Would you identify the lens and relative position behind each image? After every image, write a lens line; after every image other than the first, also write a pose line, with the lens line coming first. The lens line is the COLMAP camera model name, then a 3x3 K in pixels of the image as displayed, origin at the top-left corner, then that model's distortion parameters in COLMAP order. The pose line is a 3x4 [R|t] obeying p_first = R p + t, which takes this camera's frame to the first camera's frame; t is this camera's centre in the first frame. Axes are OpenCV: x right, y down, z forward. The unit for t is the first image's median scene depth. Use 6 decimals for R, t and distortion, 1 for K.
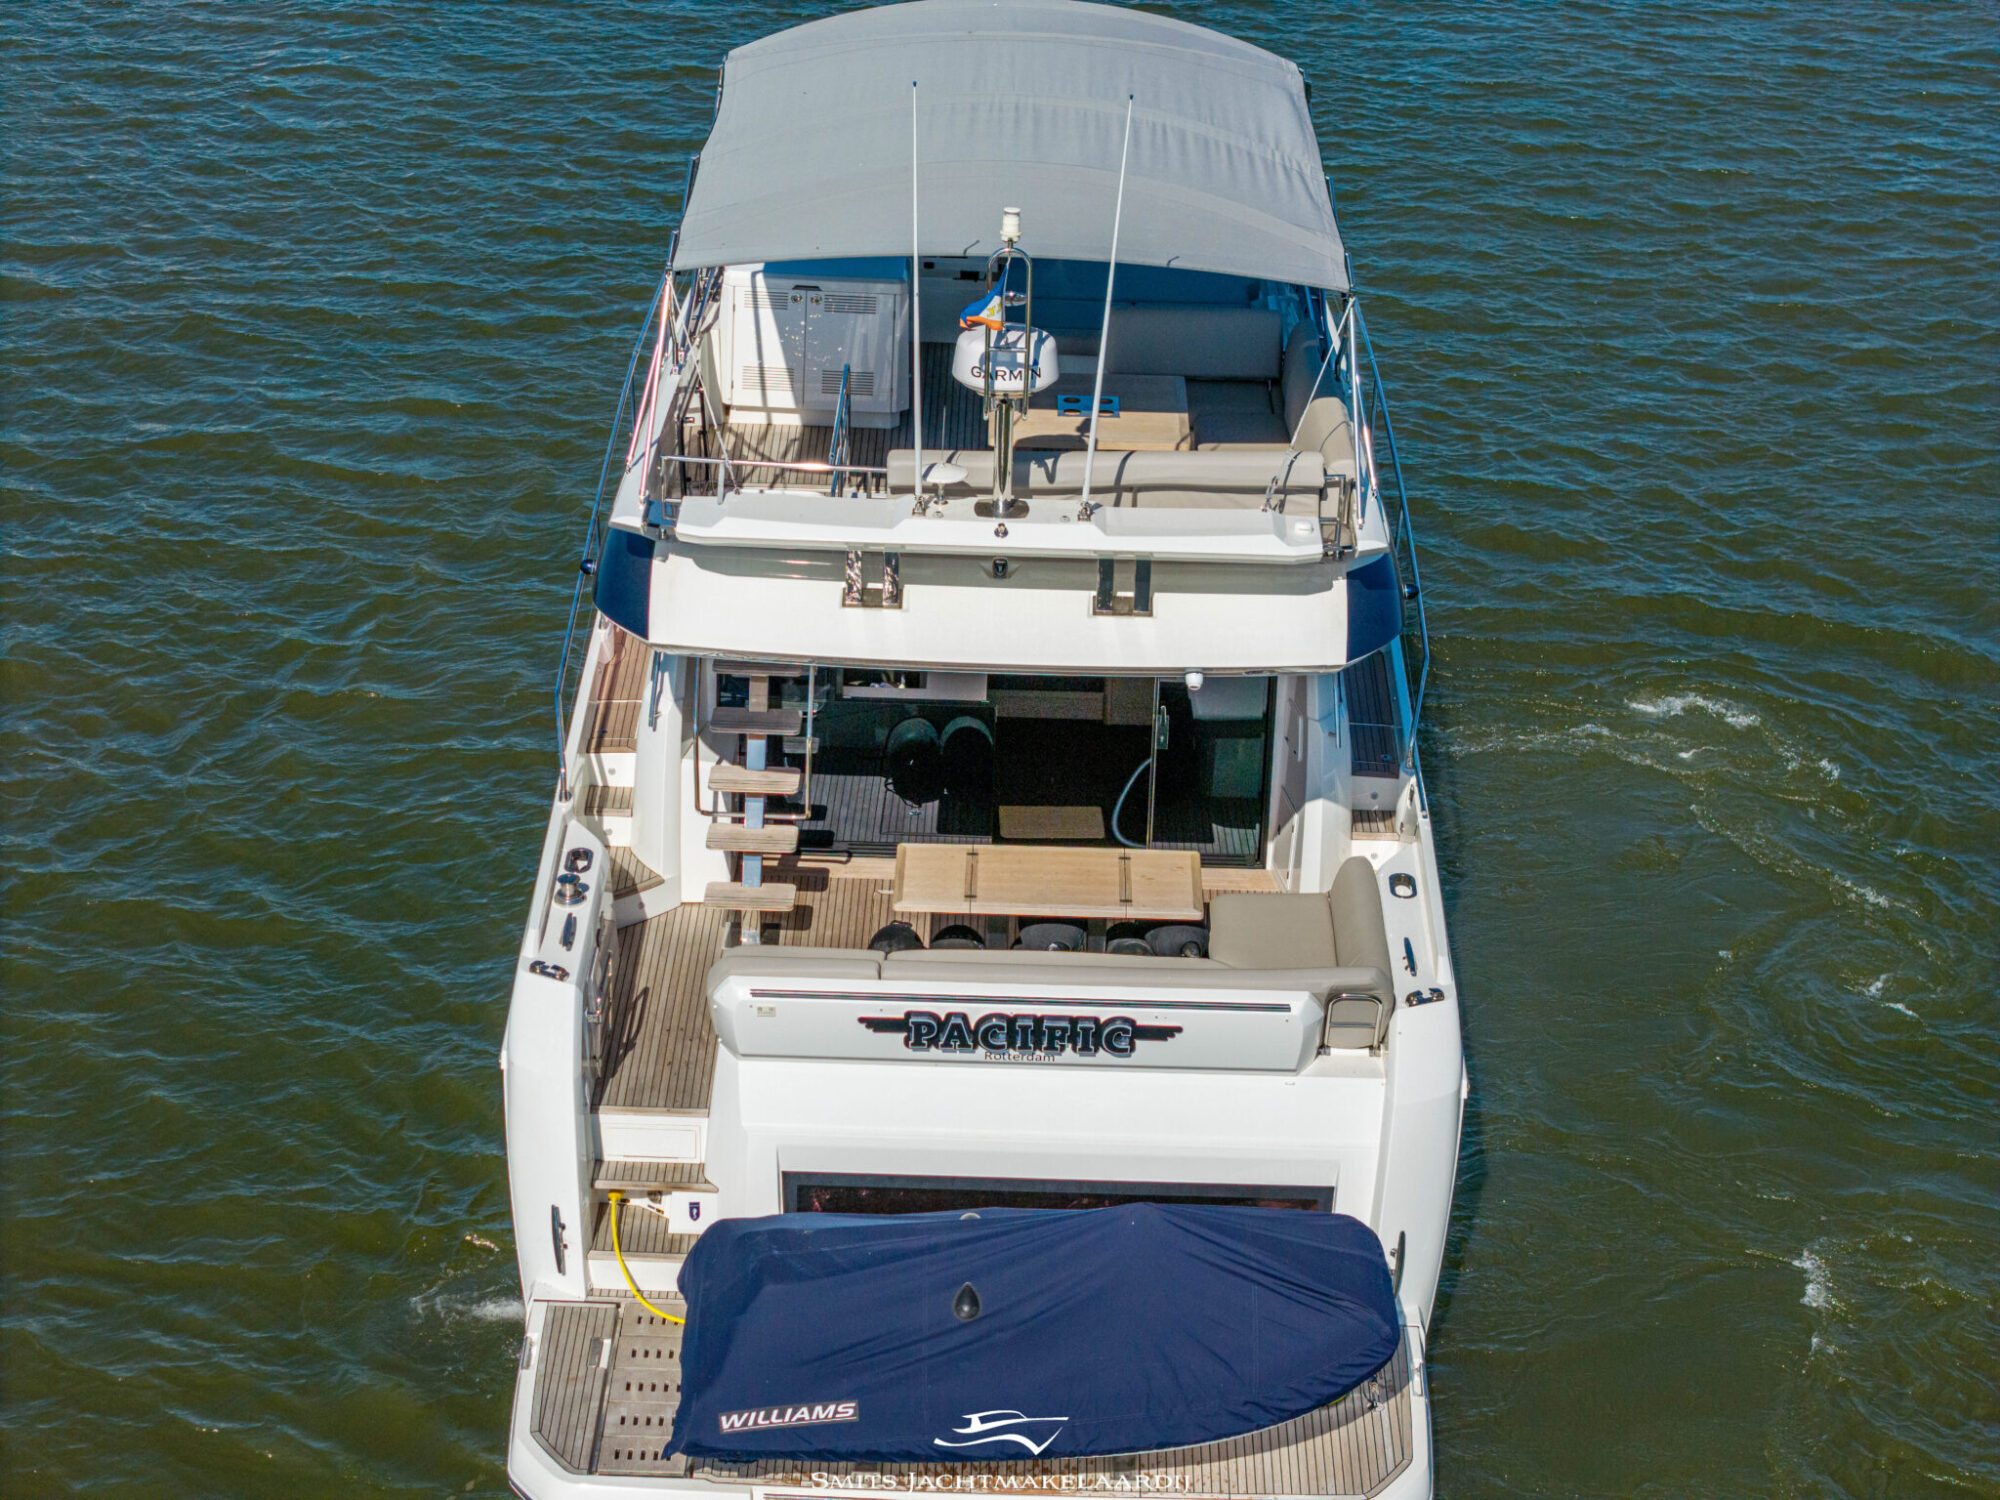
lens RADIAL K [[3927.4, 0, 1001.9], [0, 3927.4, 742.4], [0, 0, 1]] dist [-0.124683, 0.000000]
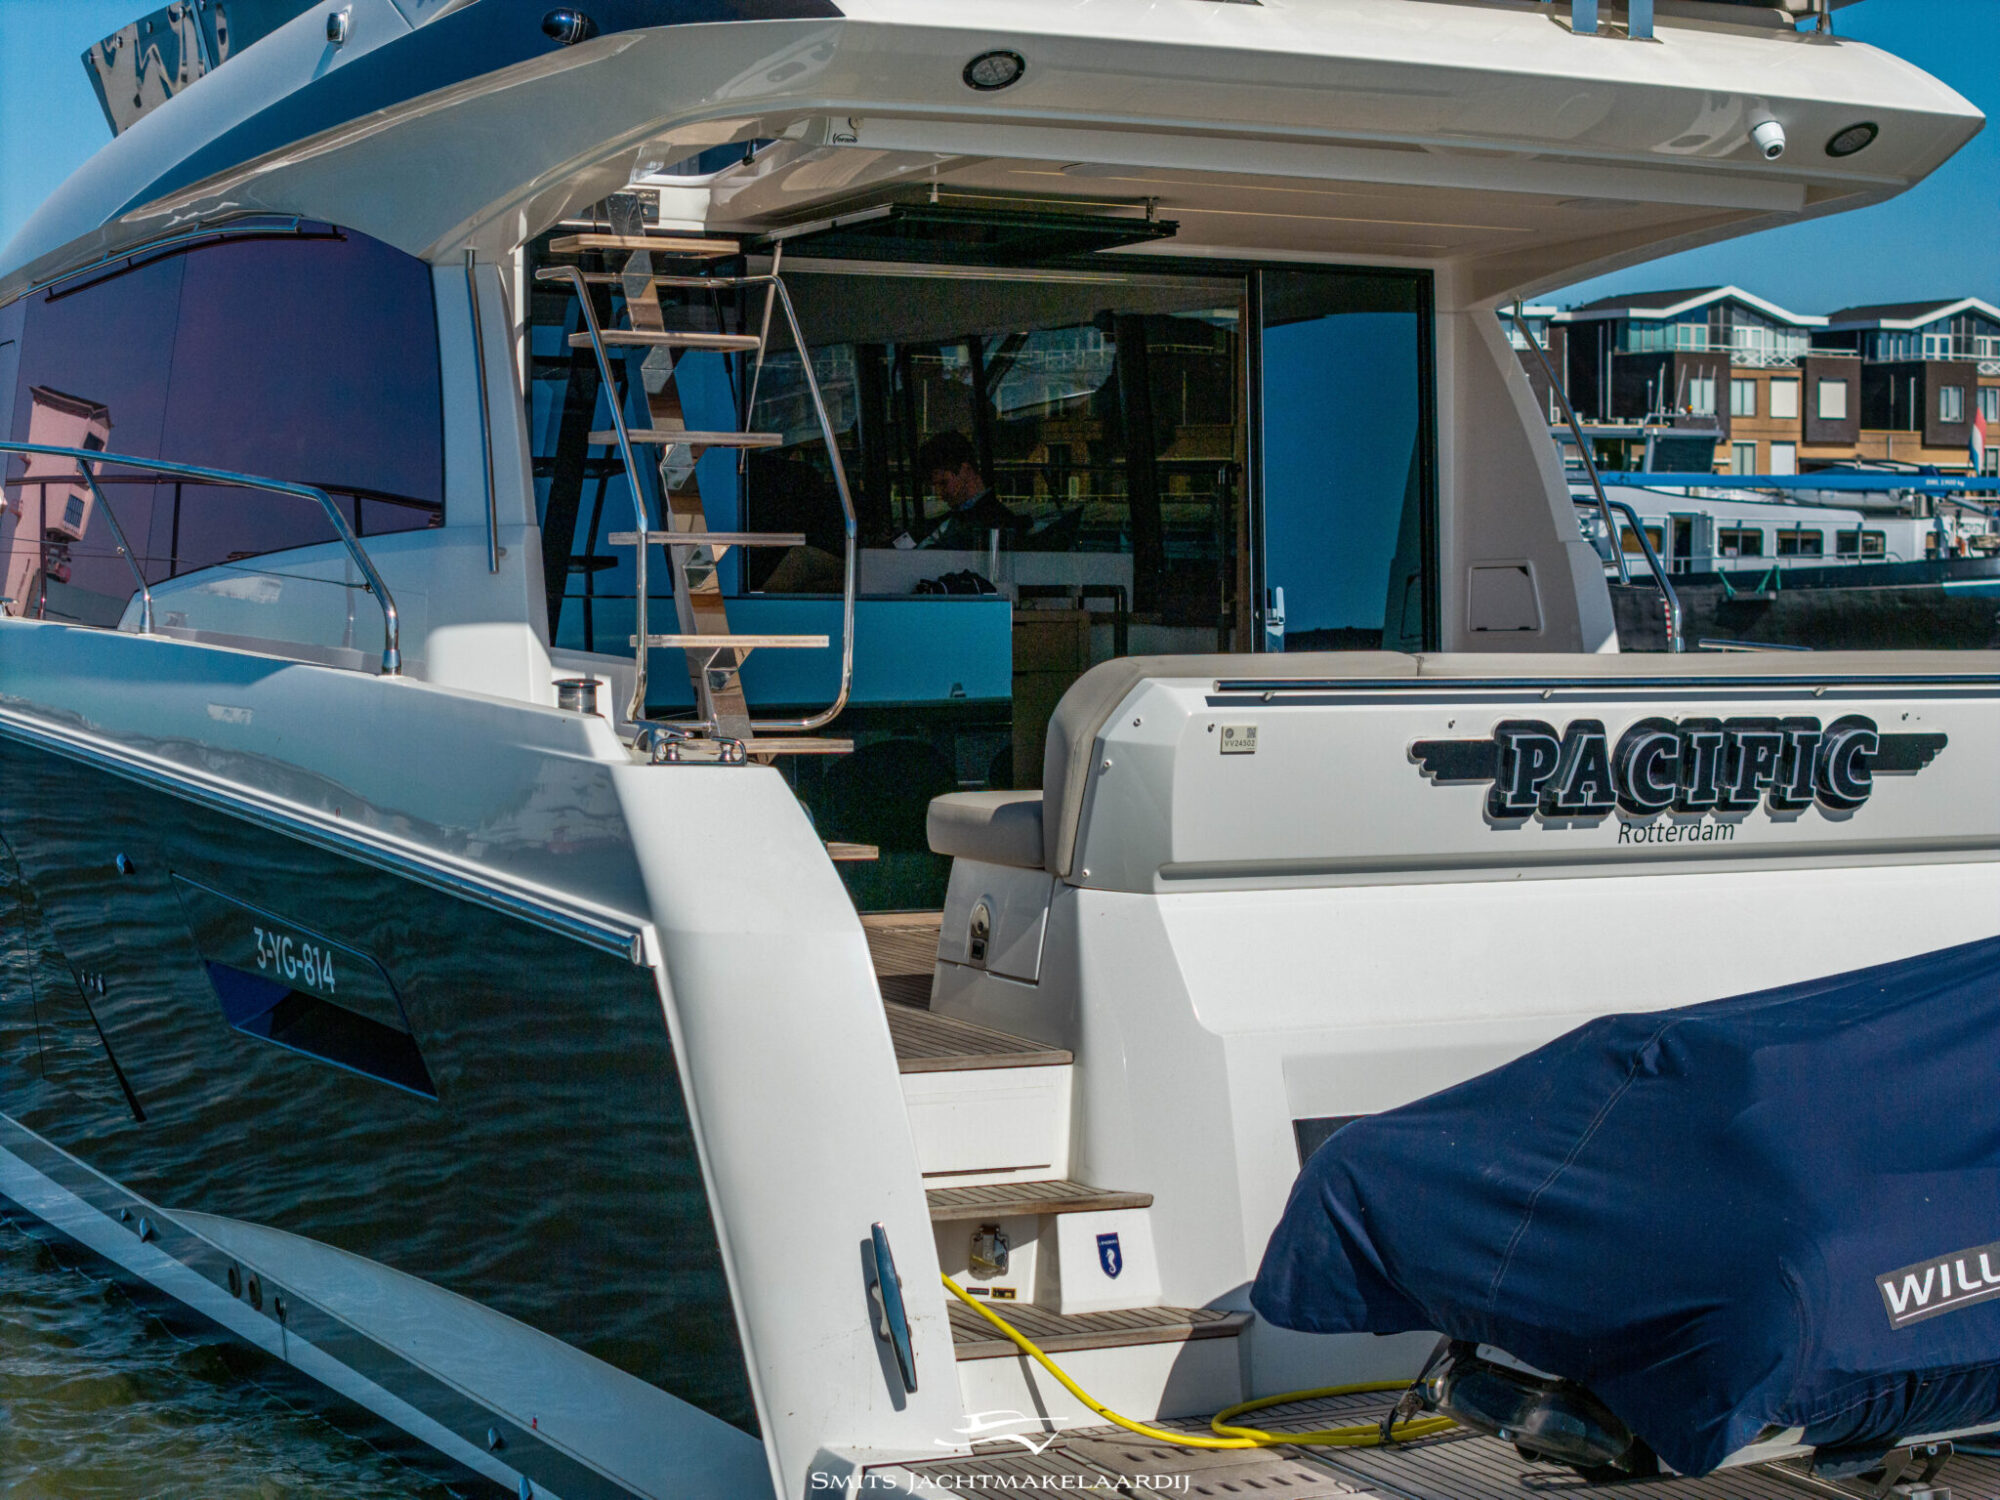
lens RADIAL K [[3927.4, 0, 1002.9], [0, 3927.4, 749.8], [0, 0, 1]] dist [-0.124683, 0.000000]
pose [[0.877382, -0.037505, 0.478325, -0.300349], [0.210662, 0.925817, -0.313821, 0.205867], [-0.431072, 0.376106, 0.820196, 0.640796]]
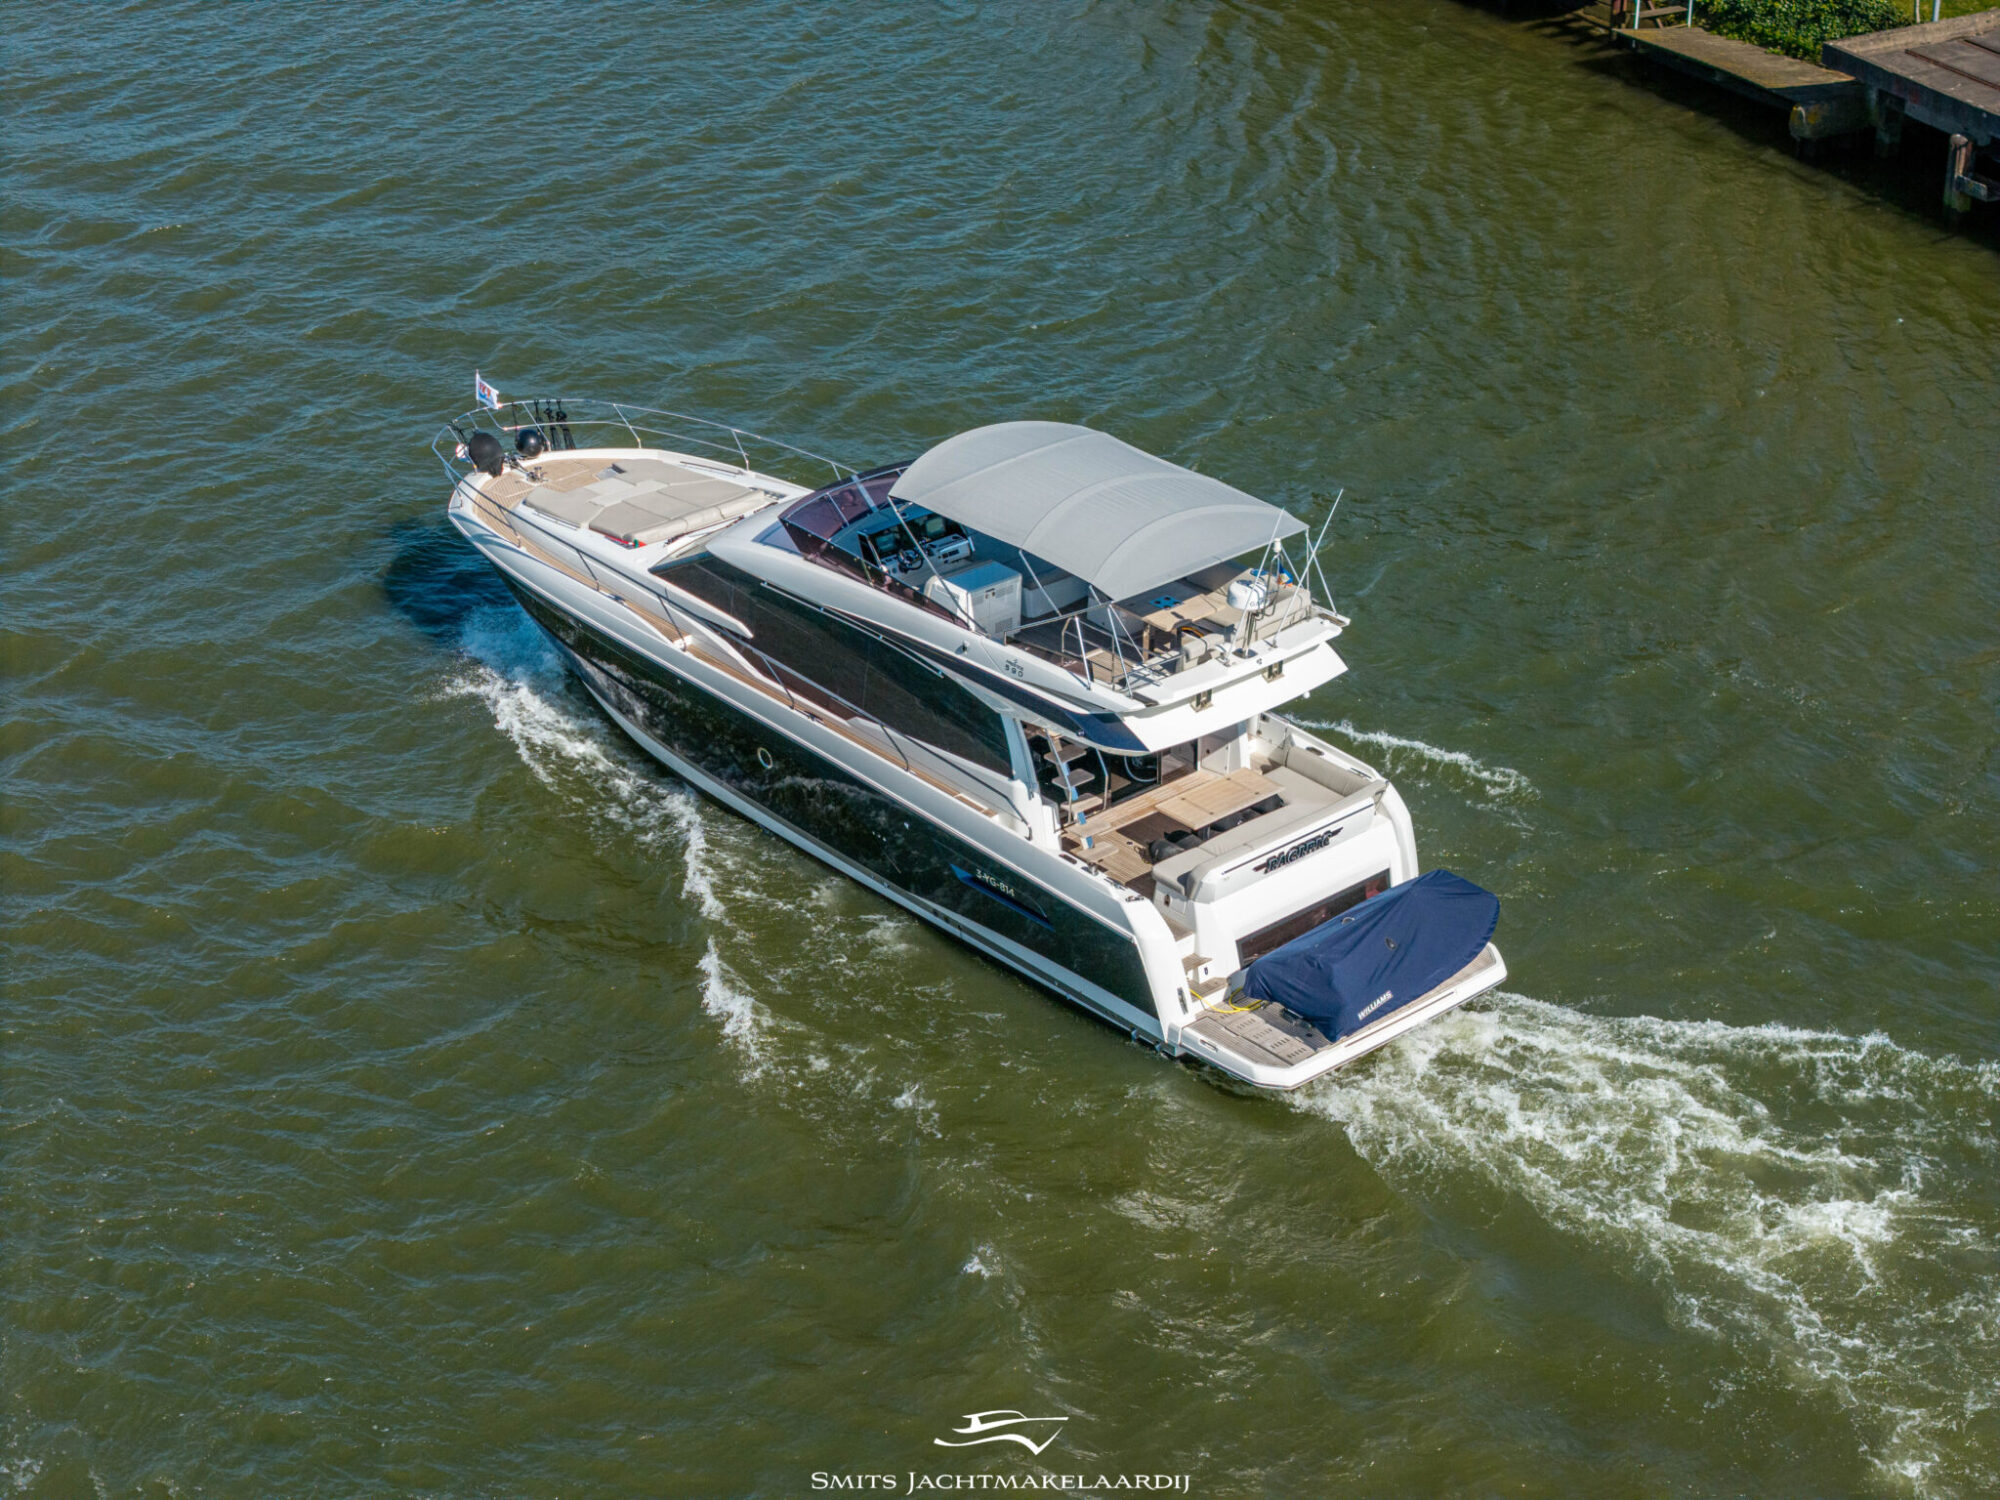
lens RADIAL K [[3927.4, 0, 1011.8], [0, 3927.4, 751.8], [0, 0, 1]] dist [-0.124683, 0.000000]
pose [[0.723746, -0.329223, 0.606469, -1.624371], [0.288693, 0.942704, 0.167230, -0.456956], [-0.626777, 0.054051, 0.777322, -0.833994]]
